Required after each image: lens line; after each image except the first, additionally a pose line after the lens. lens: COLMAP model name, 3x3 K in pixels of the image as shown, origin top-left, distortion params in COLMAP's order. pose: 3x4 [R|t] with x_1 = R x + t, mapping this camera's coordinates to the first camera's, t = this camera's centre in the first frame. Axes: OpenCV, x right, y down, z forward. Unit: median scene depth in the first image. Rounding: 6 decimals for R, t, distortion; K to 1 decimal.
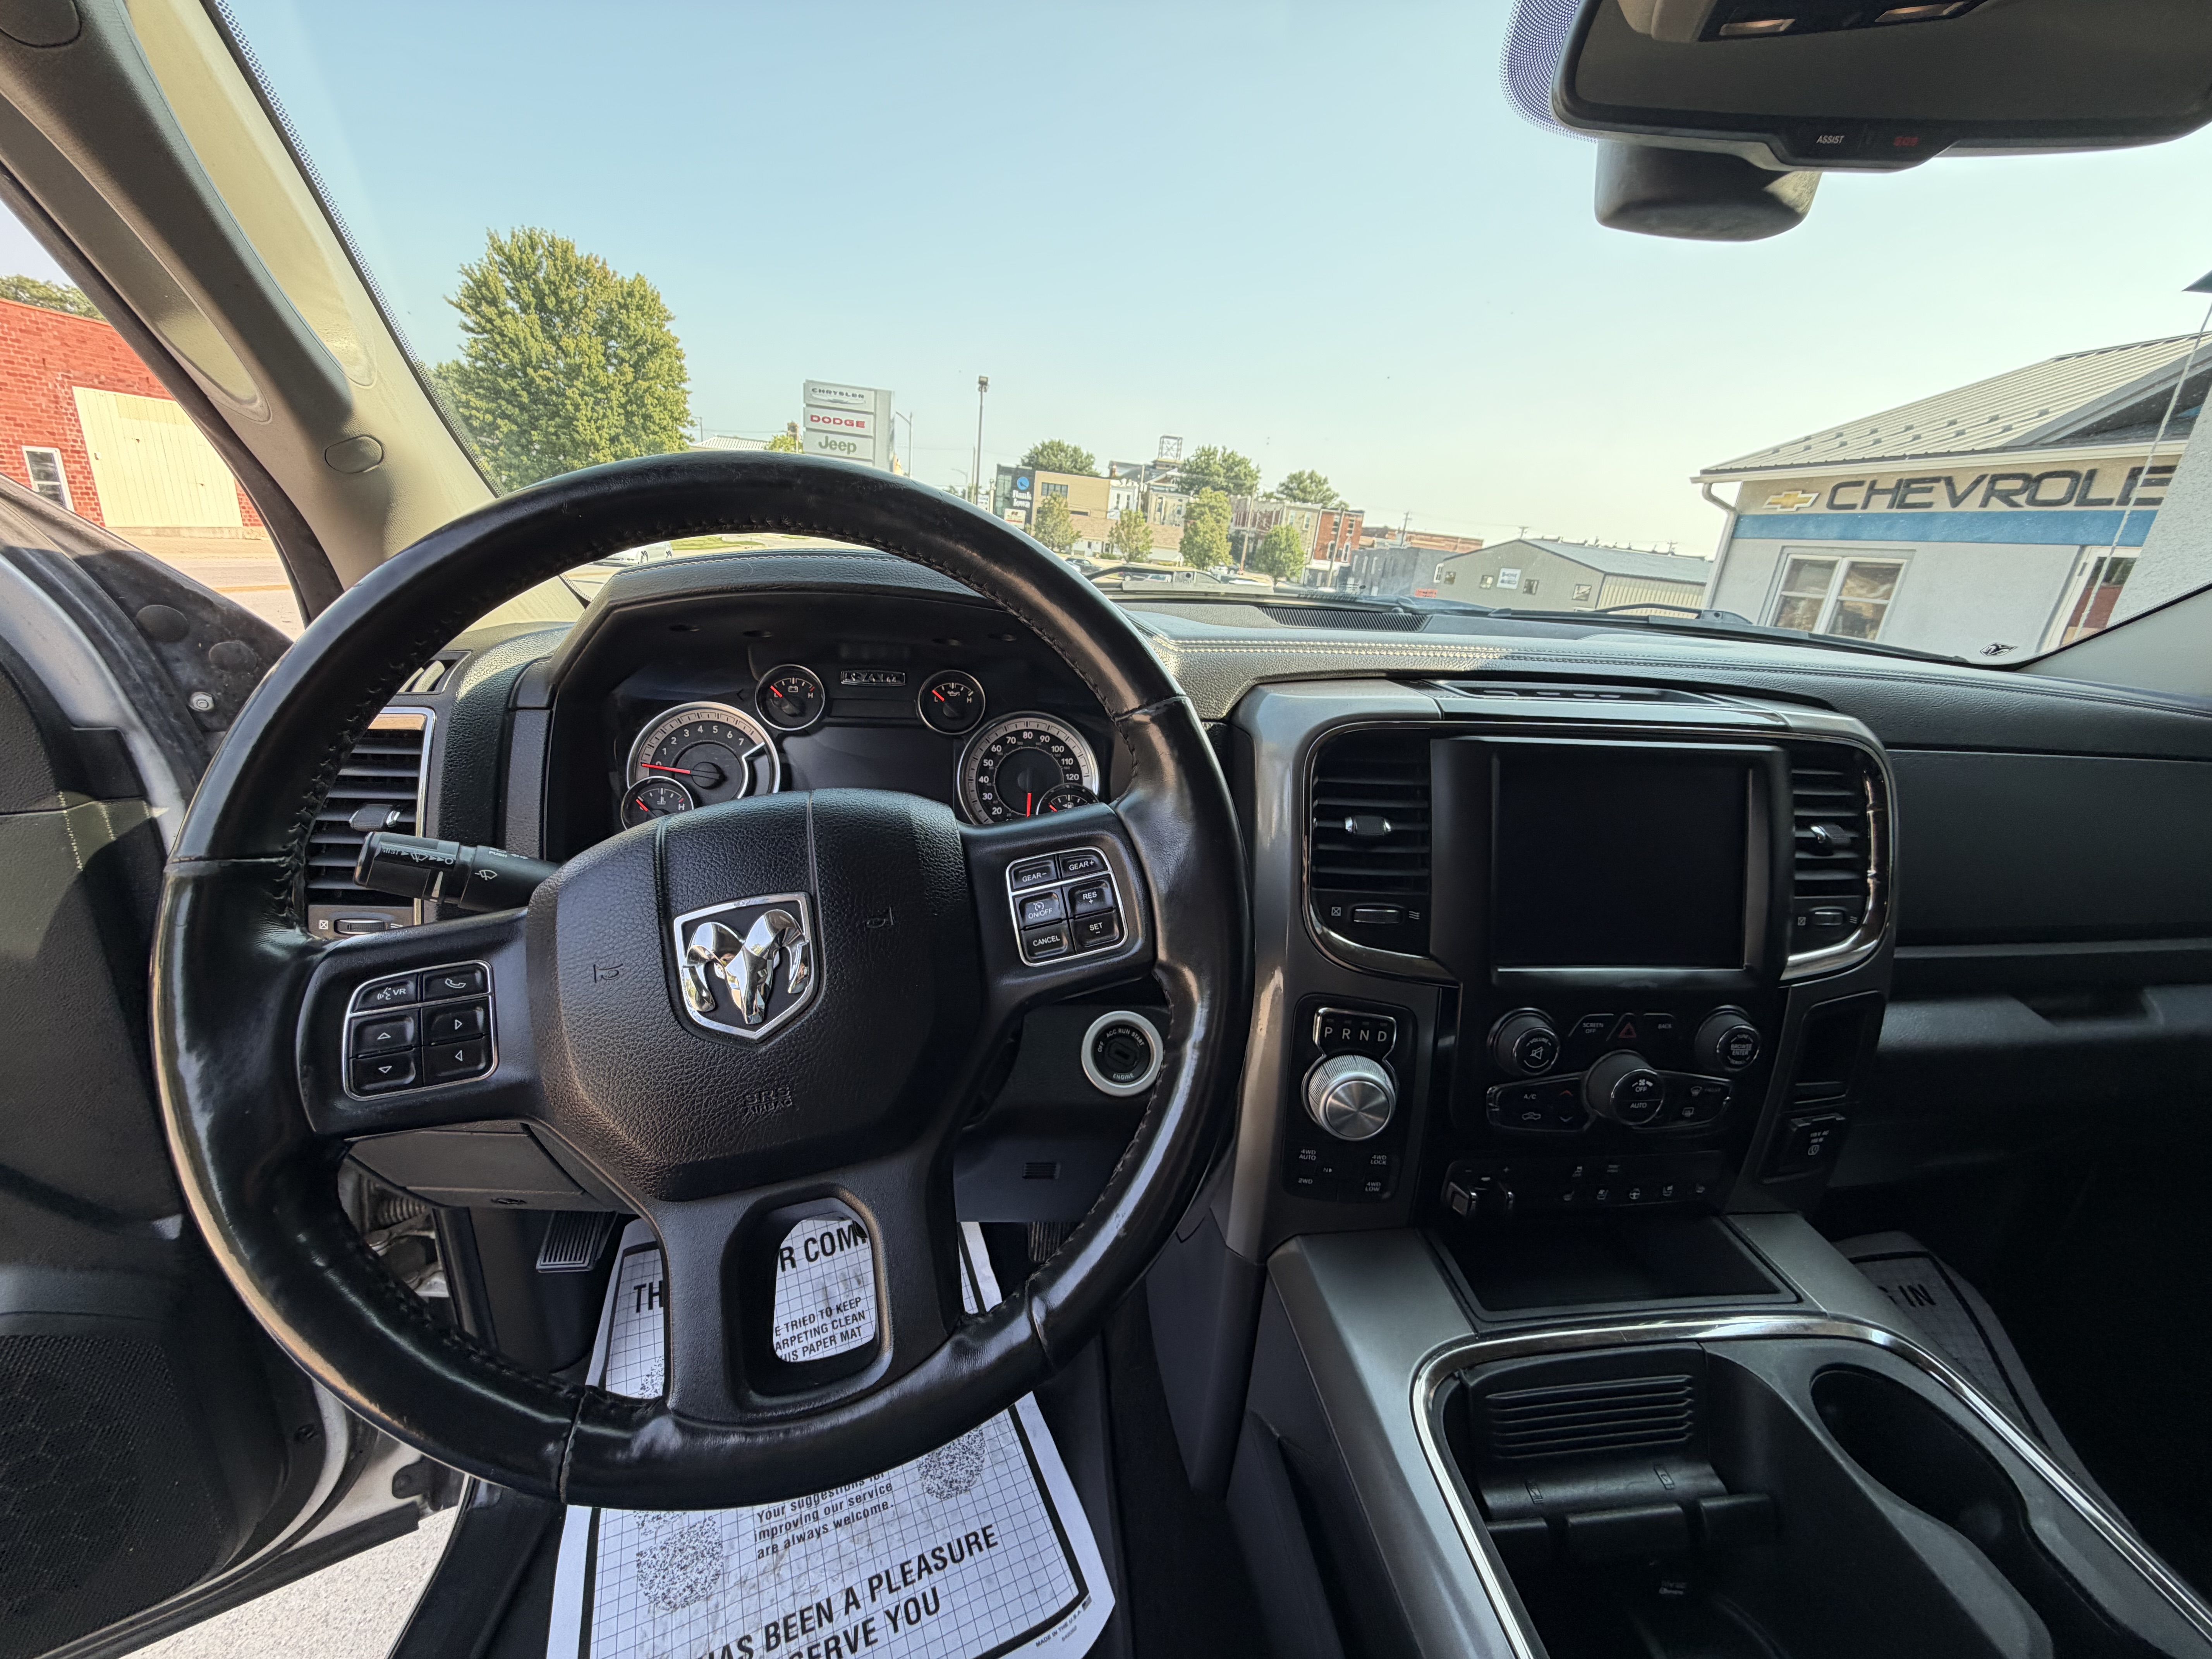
lens RADIAL K [[899.9, 0, 1106.0], [0, 899.9, 829.5], [0, 0, 1]] dist [-0.002214, 0.000616]
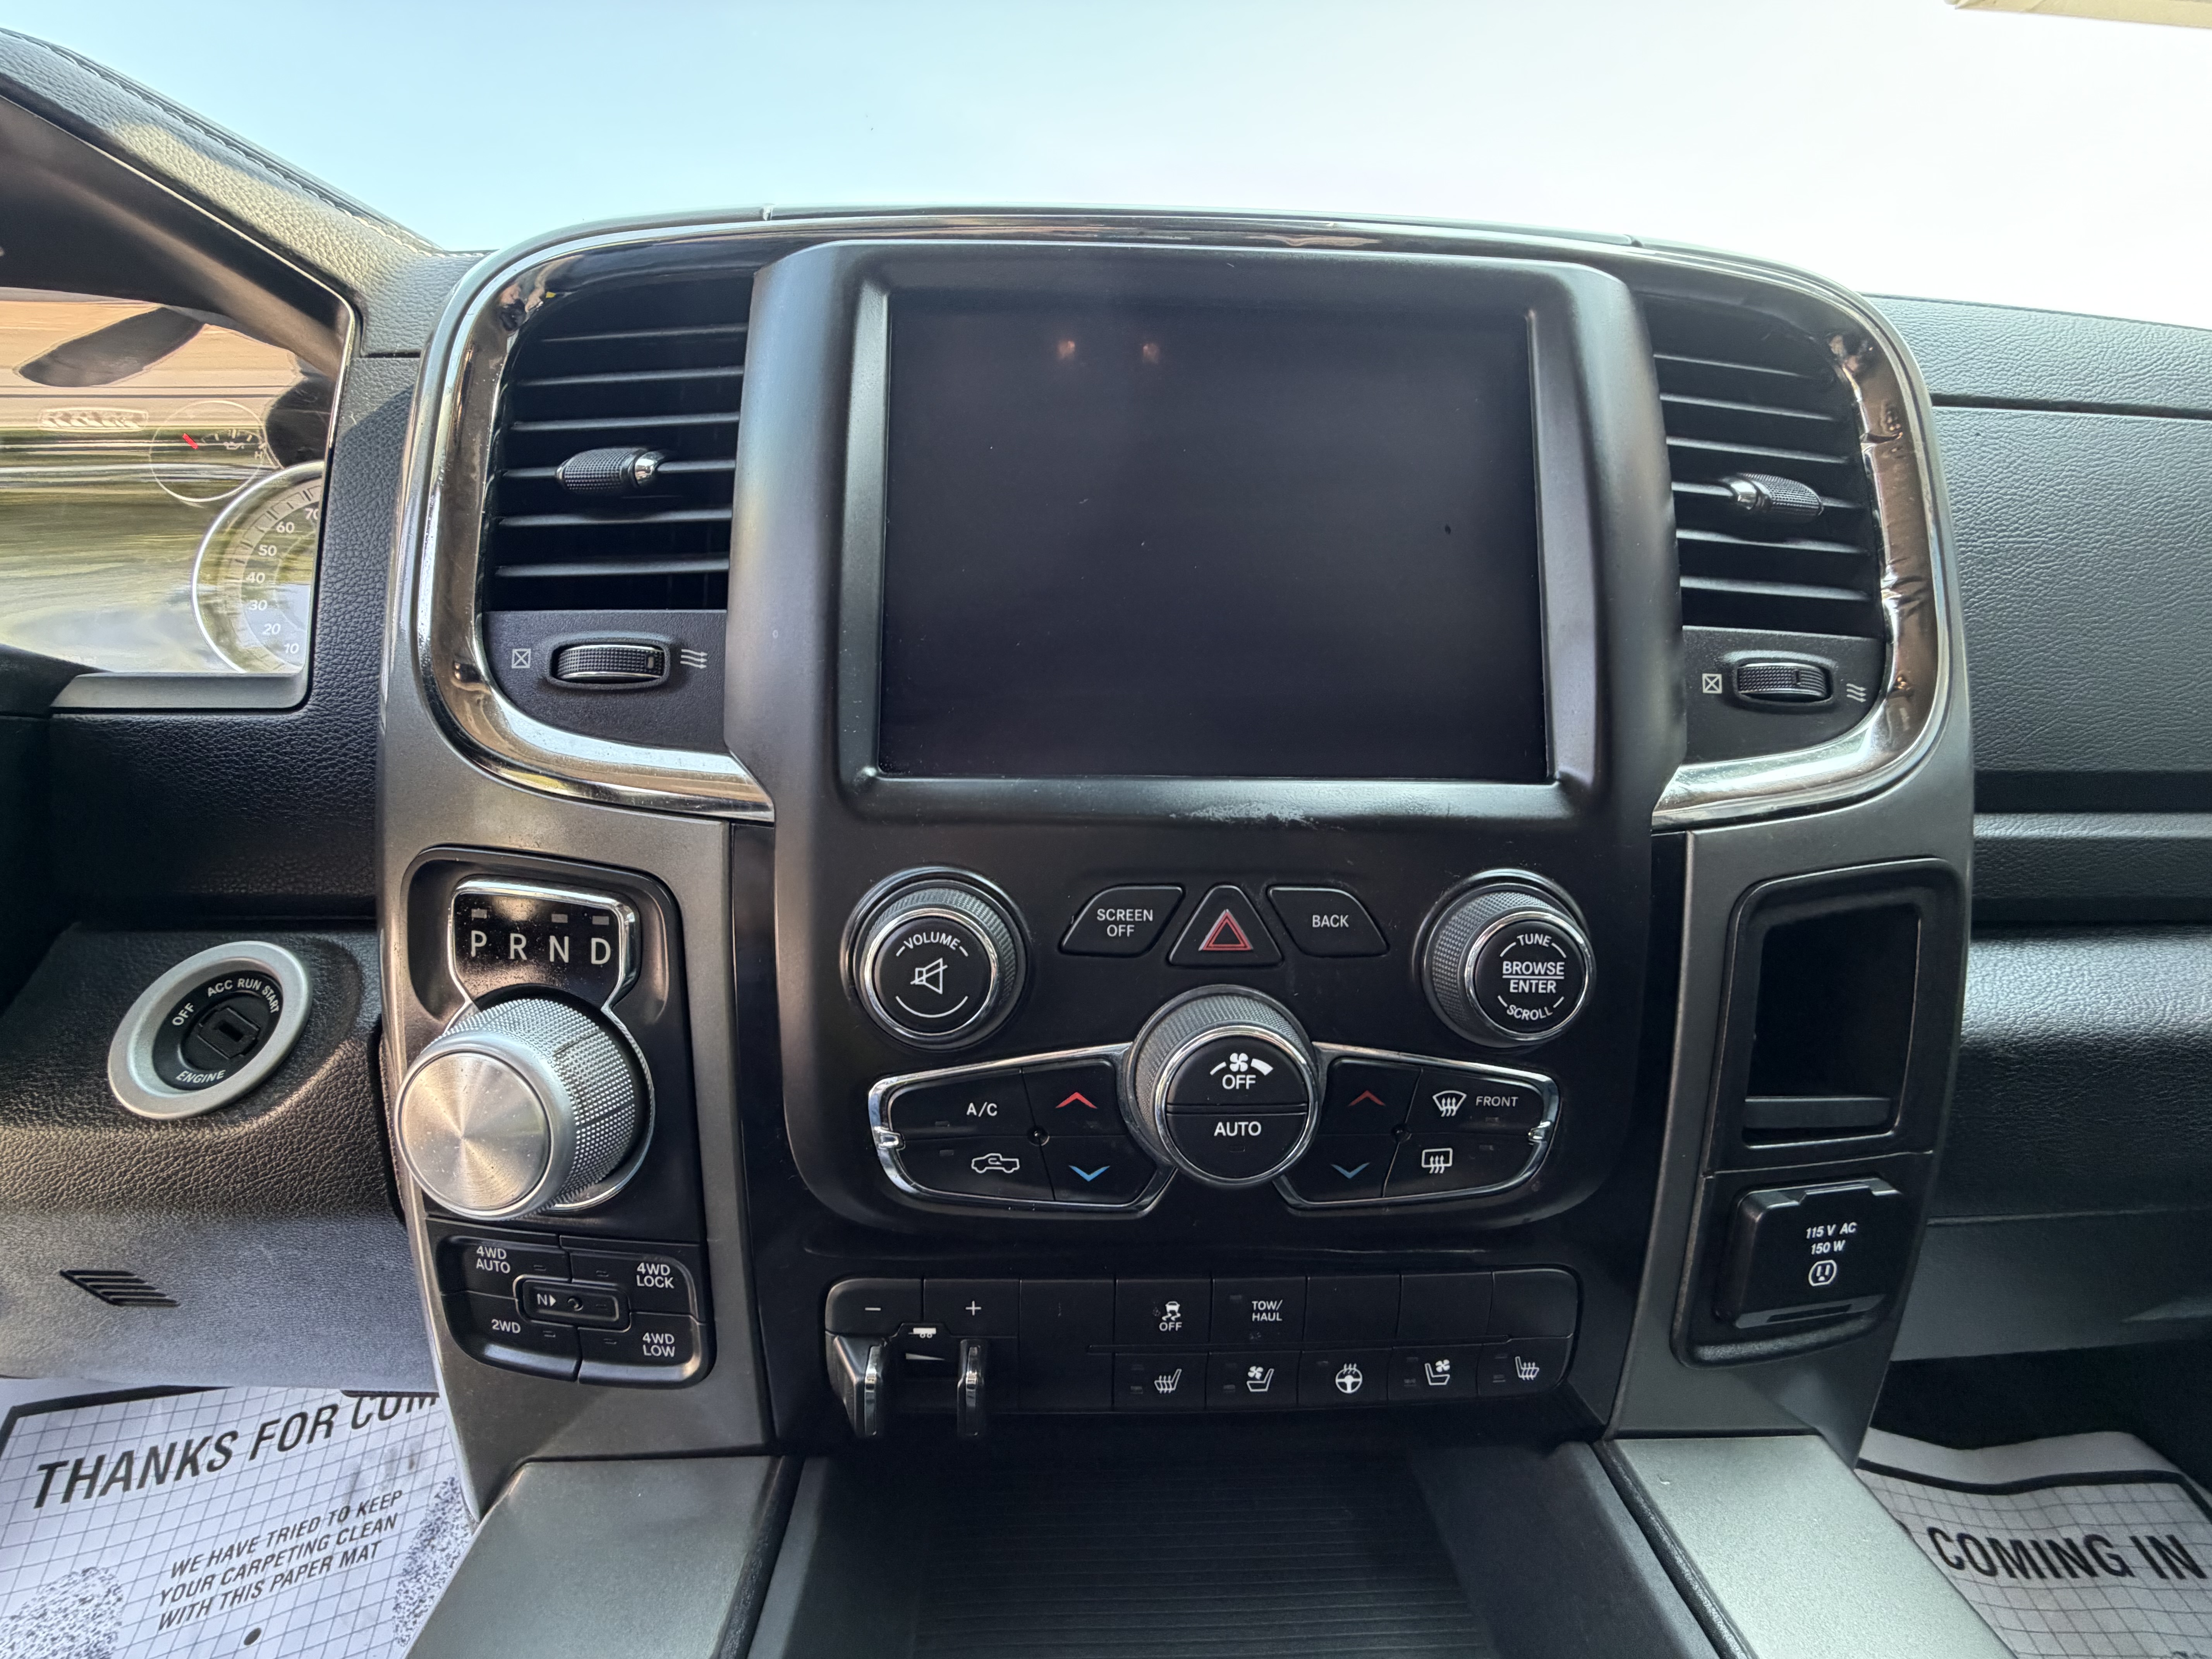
lens RADIAL K [[899.9, 0, 1106.0], [0, 899.9, 829.5], [0, 0, 1]] dist [-0.002214, 0.000616]
pose [[0.995535, -0.026449, -0.090617, 0.522111], [0.015464, 0.992672, -0.119844, 0.208260], [0.093122, 0.117908, 0.988649, 0.563701]]
